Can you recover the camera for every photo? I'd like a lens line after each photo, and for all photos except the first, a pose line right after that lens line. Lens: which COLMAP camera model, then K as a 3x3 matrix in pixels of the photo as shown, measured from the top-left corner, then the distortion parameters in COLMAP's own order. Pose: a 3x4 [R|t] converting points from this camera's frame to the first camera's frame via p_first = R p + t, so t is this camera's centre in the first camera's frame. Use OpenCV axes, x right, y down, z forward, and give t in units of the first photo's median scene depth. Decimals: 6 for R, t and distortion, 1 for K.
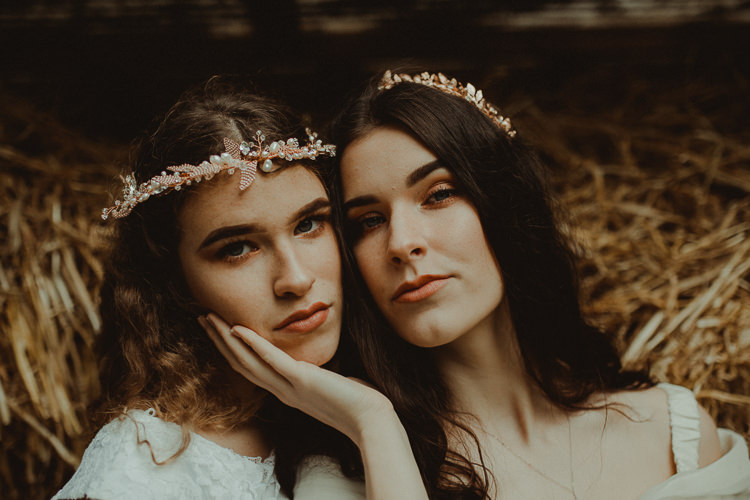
lens RADIAL K [[755.6, 0, 410.8], [0, 755.6, 218.1], [0, 0, 1]] dist [0.165561, -0.596904]
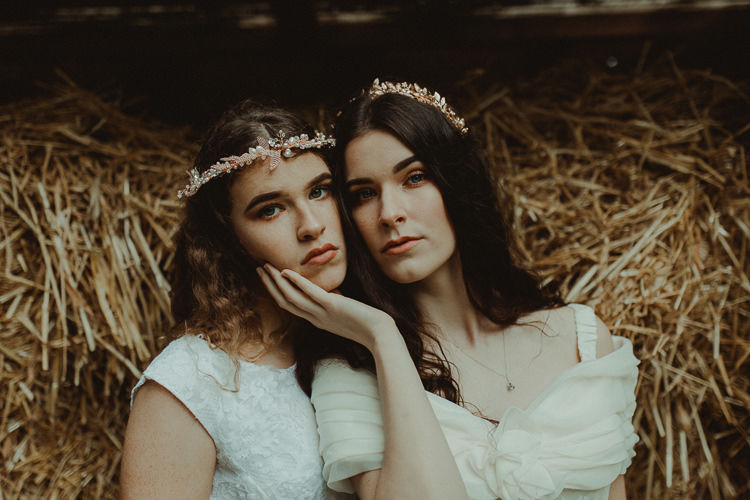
lens RADIAL K [[756.1, 0, 375.0], [0, 756.1, 250.0], [0, 0, 1]] dist [-0.008844, -0.002822]
pose [[0.996831, 0.002149, -0.079521, 0.060011], [0.004749, 0.996244, 0.086458, -0.012878], [0.079408, -0.086562, 0.993077, -0.273929]]
